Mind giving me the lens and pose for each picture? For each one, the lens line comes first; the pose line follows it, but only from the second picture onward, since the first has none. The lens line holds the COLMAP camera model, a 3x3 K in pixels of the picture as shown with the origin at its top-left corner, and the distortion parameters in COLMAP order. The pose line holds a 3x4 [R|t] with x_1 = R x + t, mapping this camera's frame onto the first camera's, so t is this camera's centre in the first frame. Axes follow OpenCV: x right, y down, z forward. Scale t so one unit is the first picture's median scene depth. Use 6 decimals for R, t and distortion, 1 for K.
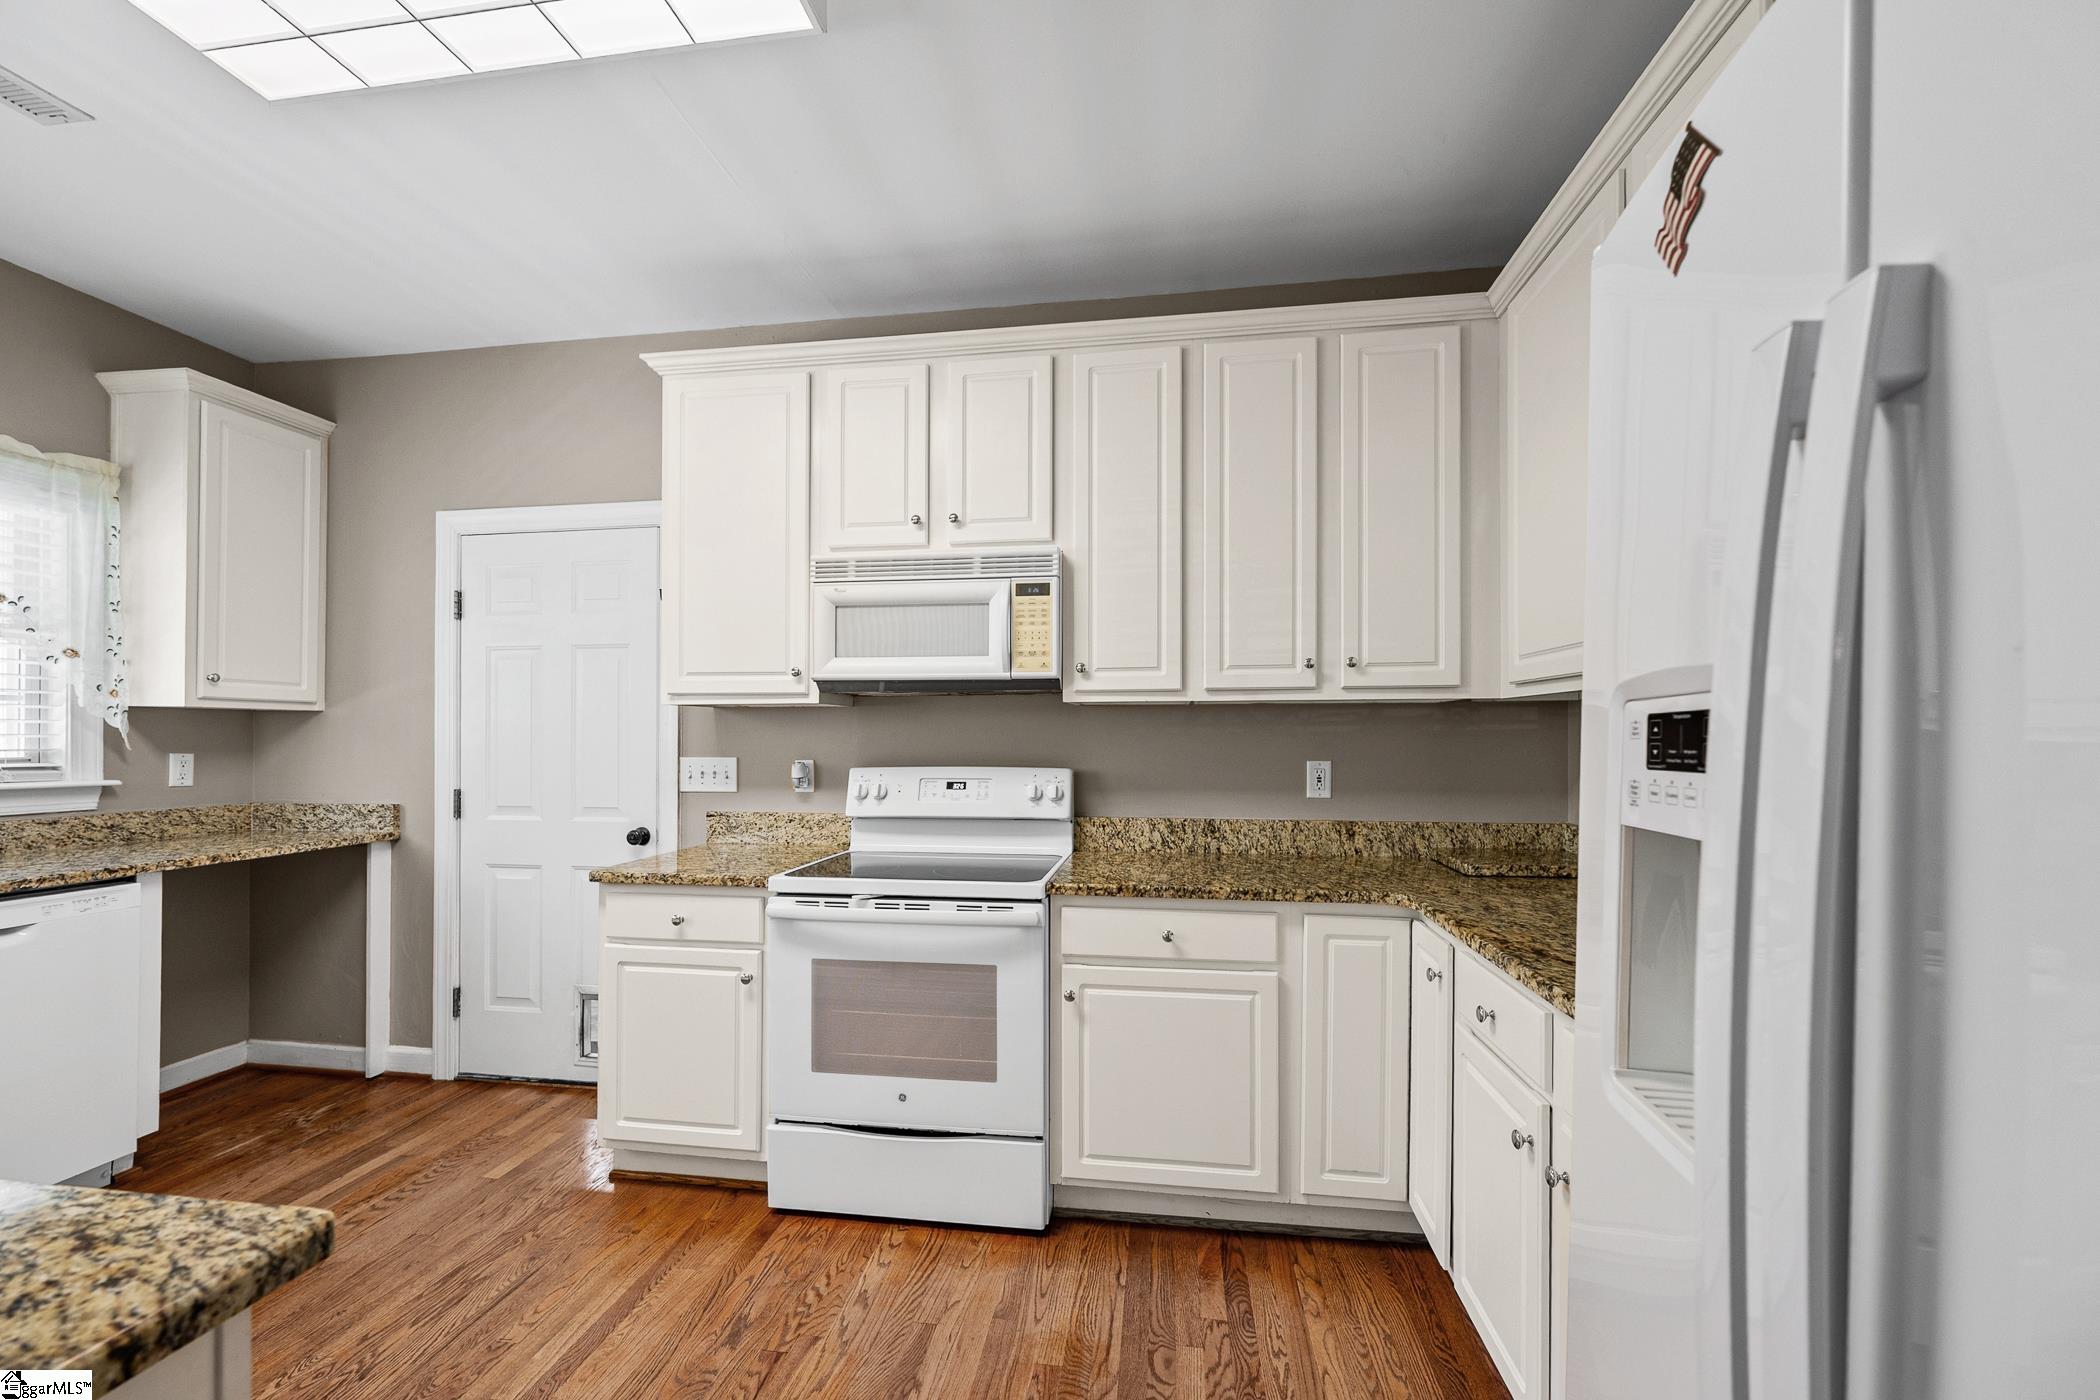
lens RADIAL K [[836.5, 0, 1059.5], [0, 836.5, 727.3], [0, 0, 1]] dist [-0.000498, 0.000430]
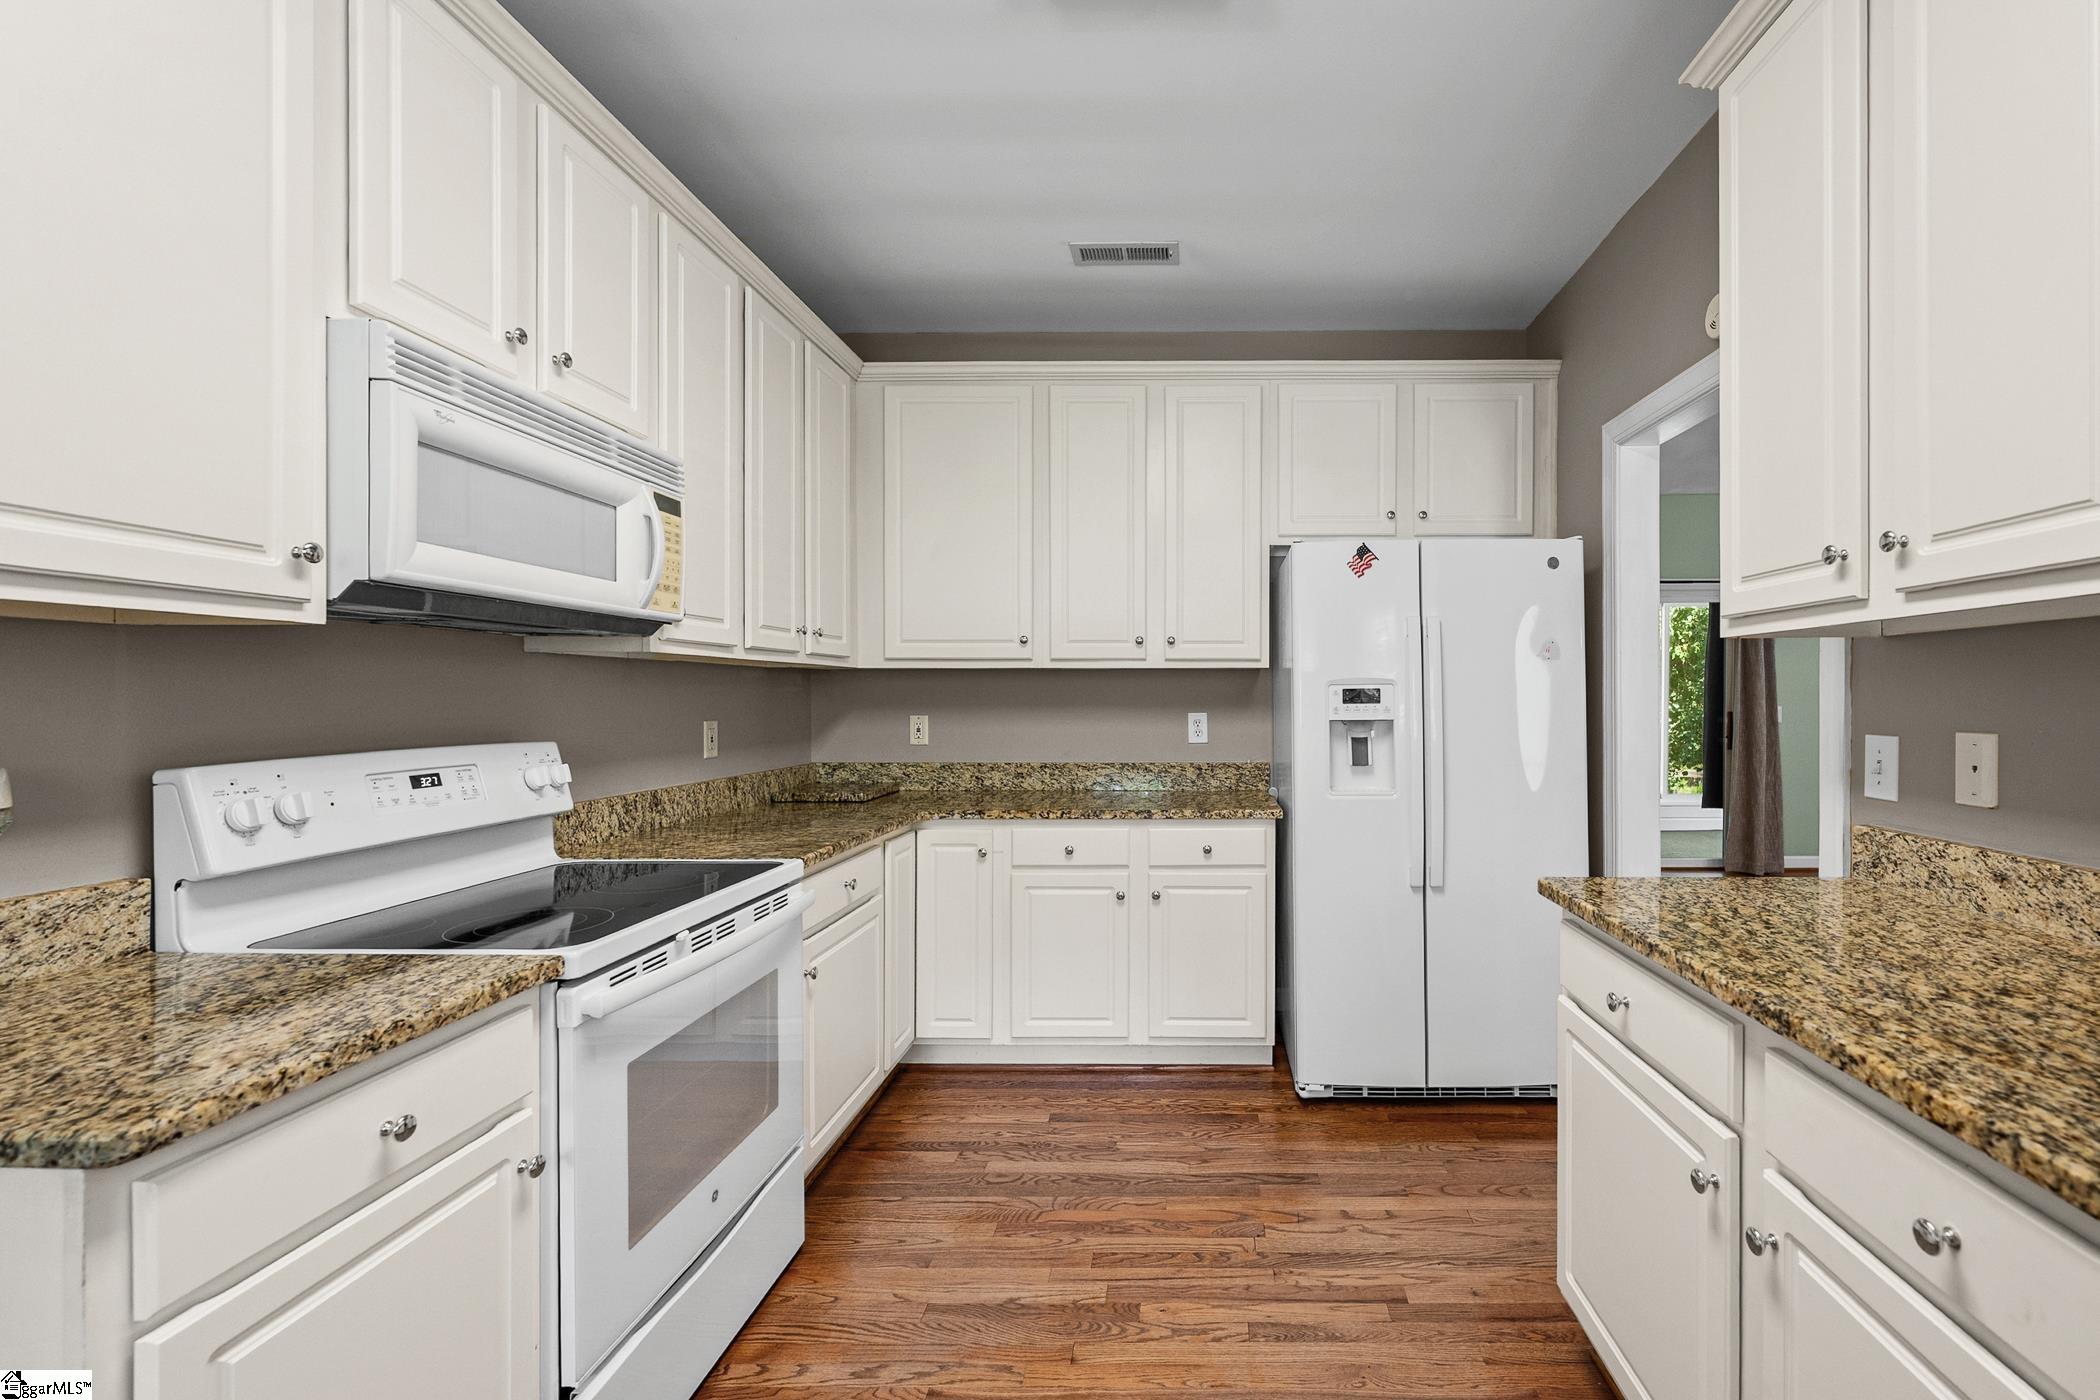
lens RADIAL K [[894.6, 0, 1174.8], [0, 894.6, 701.0], [0, 0, 1]] dist [-0.003067, -0.000709]
pose [[-0.116729, -0.004647, 0.993153, -0.813021], [-0.008703, 0.999955, 0.003656, 0.007840], [-0.993126, -0.008216, -0.116764, 0.570723]]
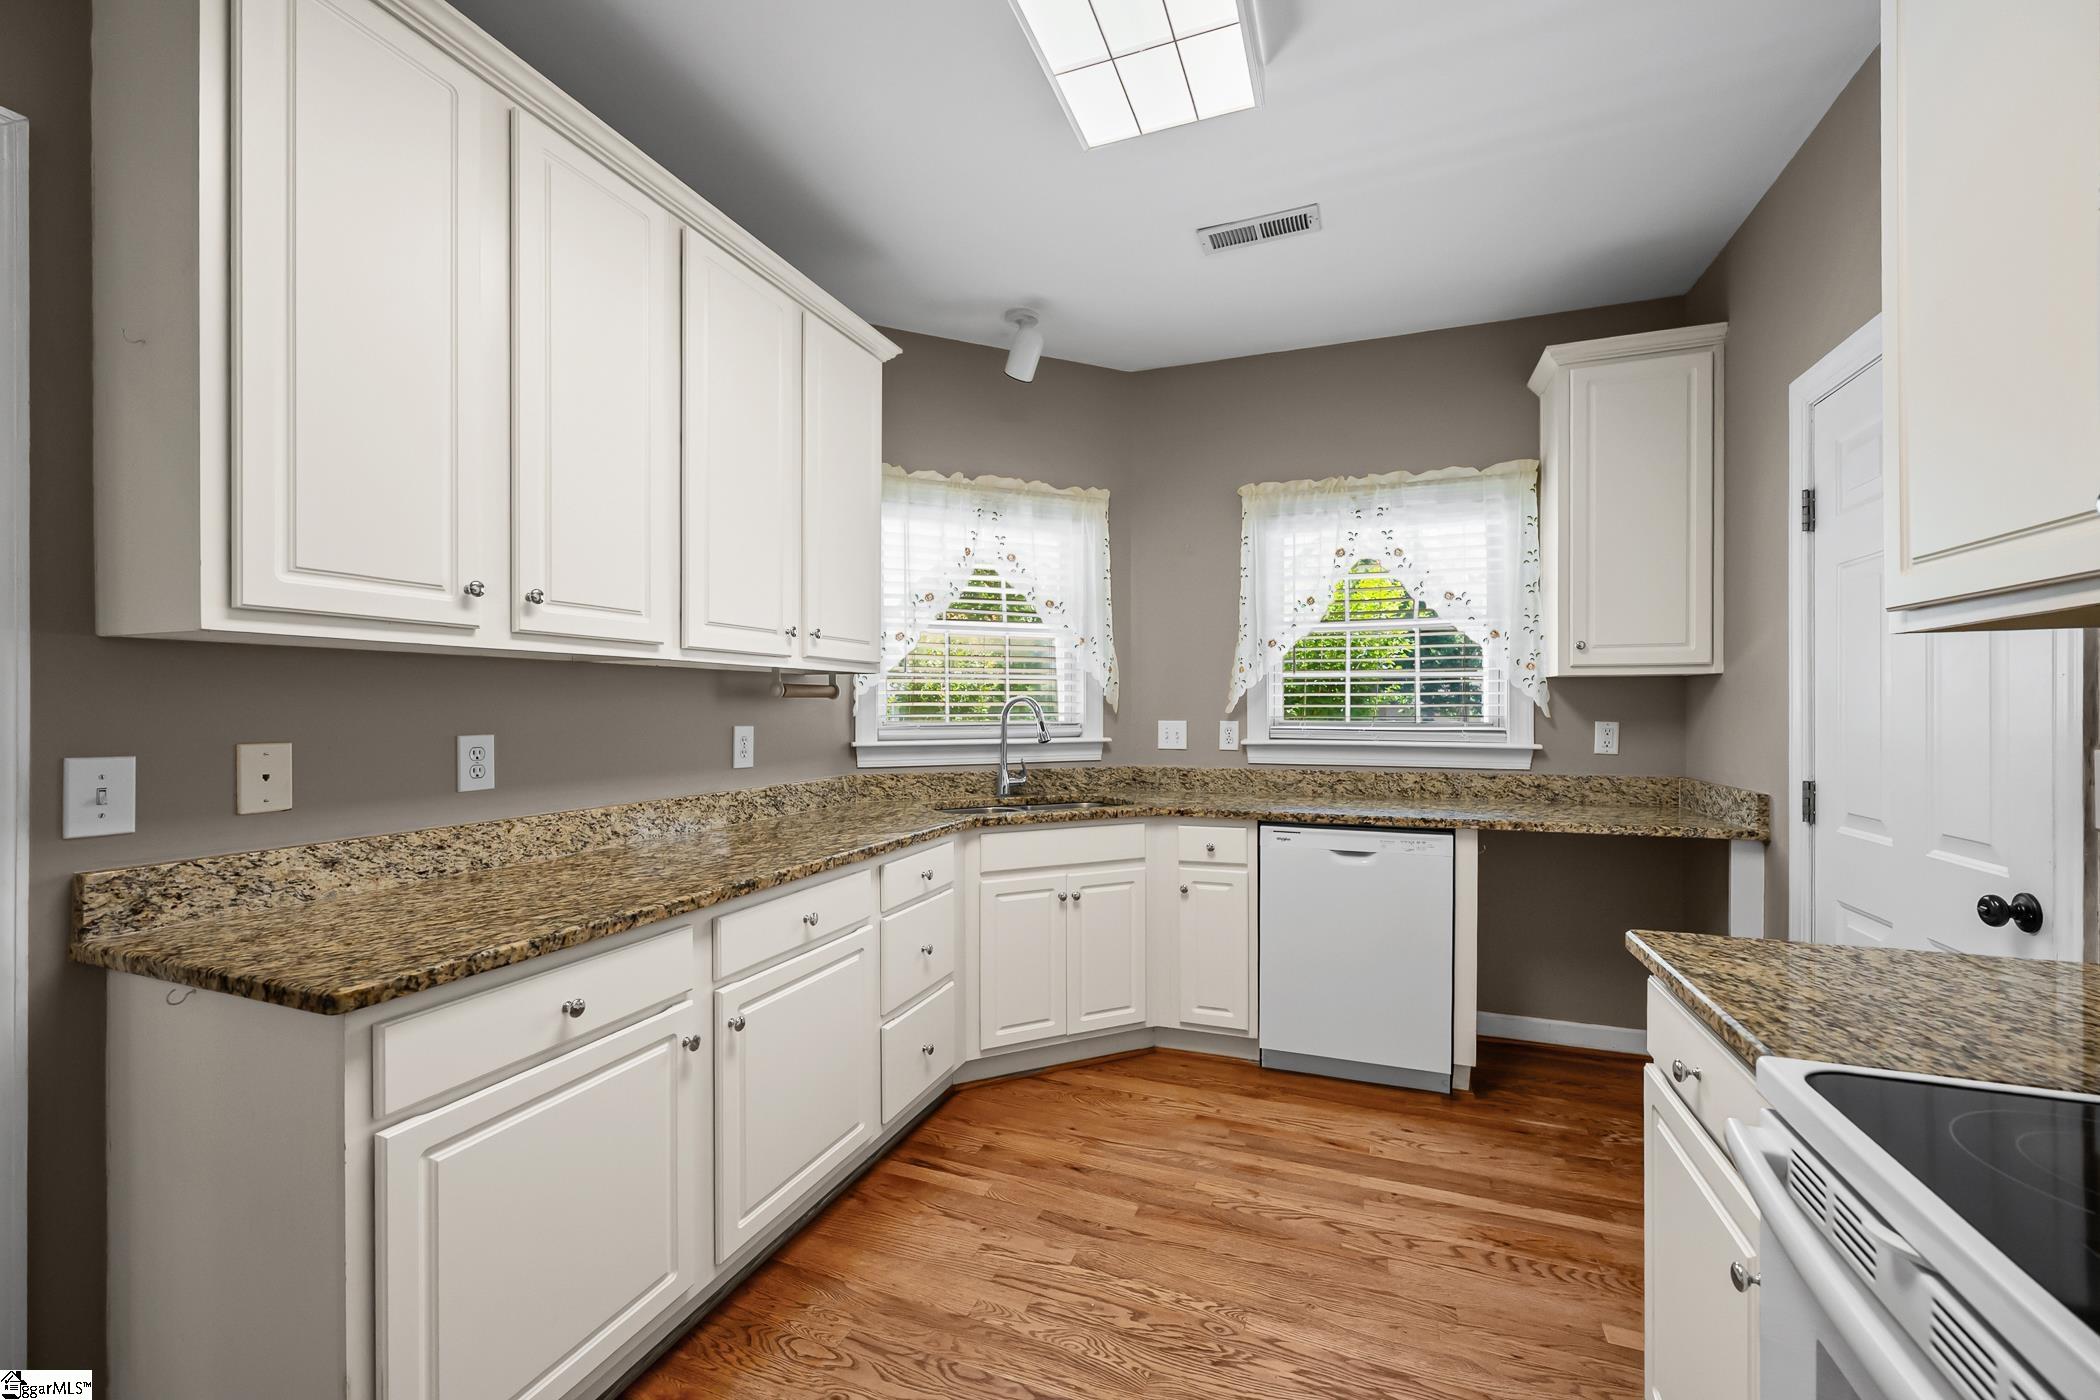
lens RADIAL K [[836.5, 0, 1049.6], [0, 836.5, 707.4], [0, 0, 1]] dist [-0.000498, 0.000430]
pose [[-0.225086, -0.001268, -0.974338, 0.096316], [0.013368, 0.999901, -0.004389, 0.010671], [0.974247, -0.014013, -0.225047, 0.642796]]
